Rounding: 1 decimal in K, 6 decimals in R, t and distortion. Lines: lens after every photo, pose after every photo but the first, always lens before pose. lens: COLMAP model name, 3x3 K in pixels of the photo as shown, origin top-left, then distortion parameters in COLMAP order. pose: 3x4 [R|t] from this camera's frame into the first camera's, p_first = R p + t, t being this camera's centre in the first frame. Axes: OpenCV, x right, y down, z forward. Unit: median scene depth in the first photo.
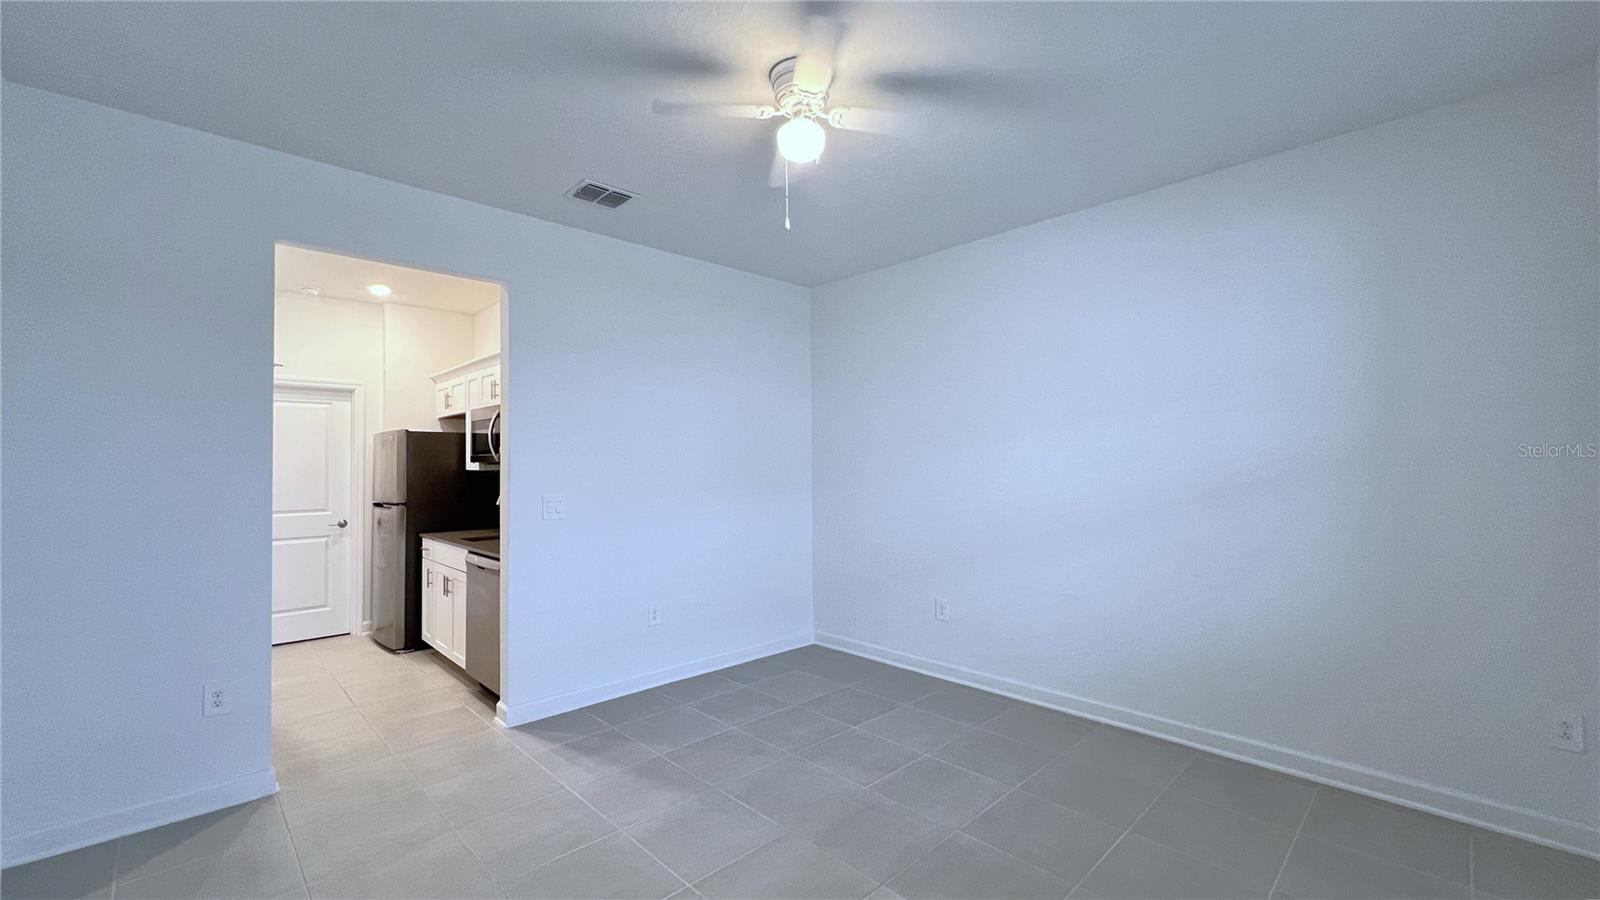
lens RADIAL K [[648.6, 0, 814.6], [0, 648.6, 450.0], [0, 0, 1]] dist [0.004248, -0.000088]
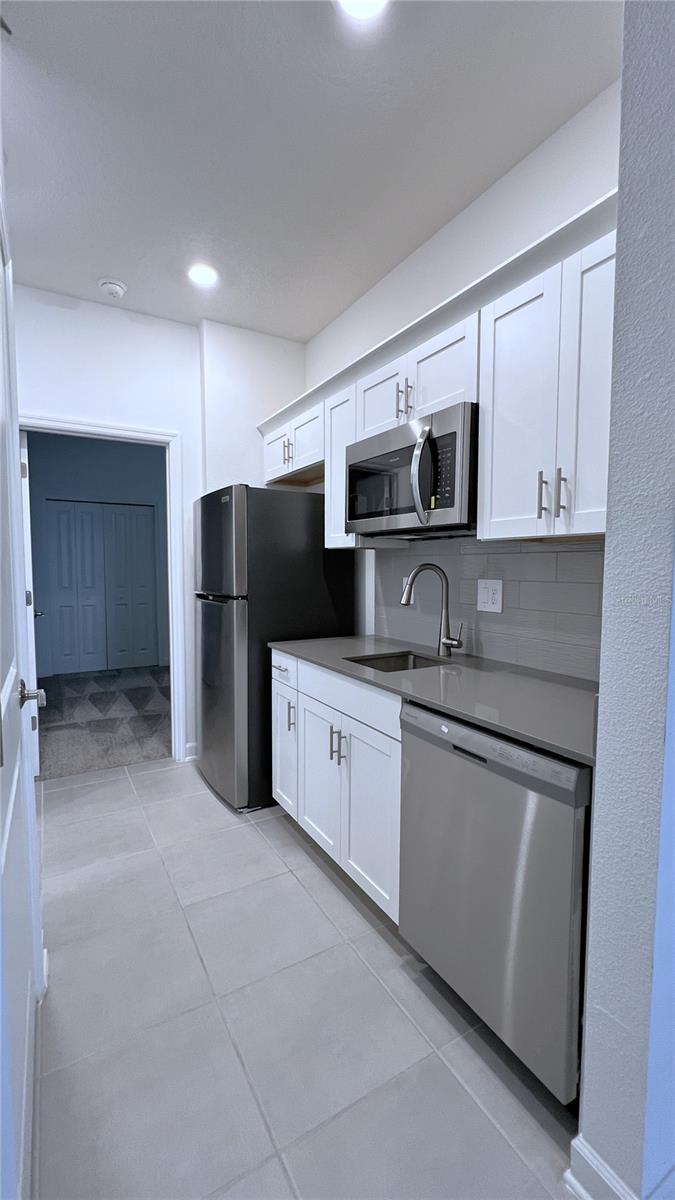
lens RADIAL K [[486.5, 0, 335.5], [0, 486.5, 603.7], [0, 0, 1]] dist [0.004248, -0.000088]
pose [[0.971959, 0.033336, -0.232776, -0.424450], [-0.010678, 0.995136, 0.097932, 0.039136], [0.234908, -0.092700, 0.967587, 0.535266]]
